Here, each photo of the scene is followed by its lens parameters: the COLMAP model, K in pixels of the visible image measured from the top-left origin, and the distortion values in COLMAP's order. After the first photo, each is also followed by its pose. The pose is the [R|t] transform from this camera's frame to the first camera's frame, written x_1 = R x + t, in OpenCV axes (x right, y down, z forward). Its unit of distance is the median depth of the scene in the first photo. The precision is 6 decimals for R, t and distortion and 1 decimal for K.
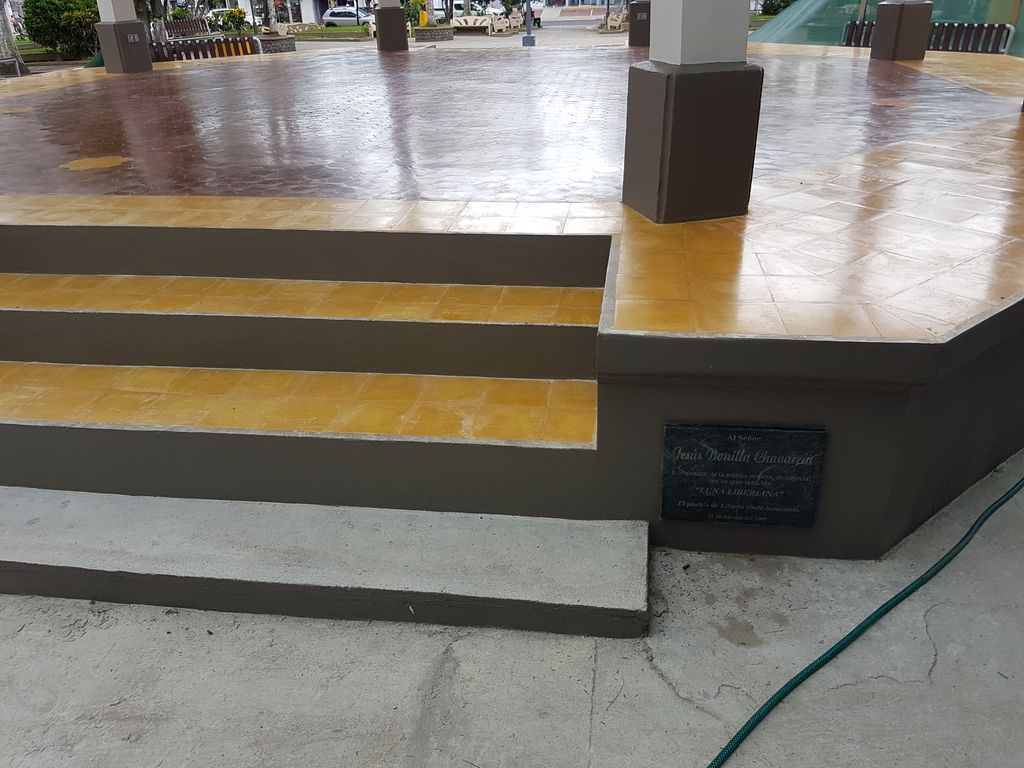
lens RADIAL K [[790.2, 0, 512.0], [0, 790.2, 383.8], [0, 0, 1]] dist [0.031101, -0.016197]
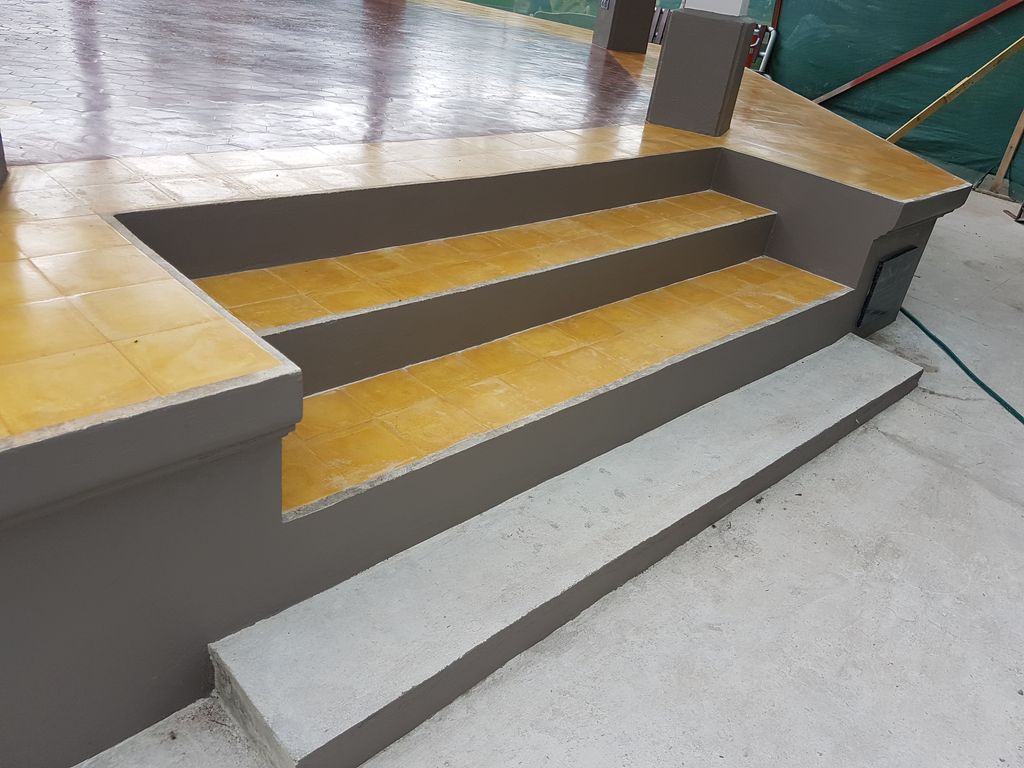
lens RADIAL K [[790.2, 0, 509.2], [0, 790.2, 380.0], [0, 0, 1]] dist [0.031101, -0.016197]
pose [[0.607320, -0.286874, 0.740855, -1.220455], [0.214429, 0.957110, 0.194832, -0.158659], [-0.764972, 0.040536, 0.642787, 0.430696]]
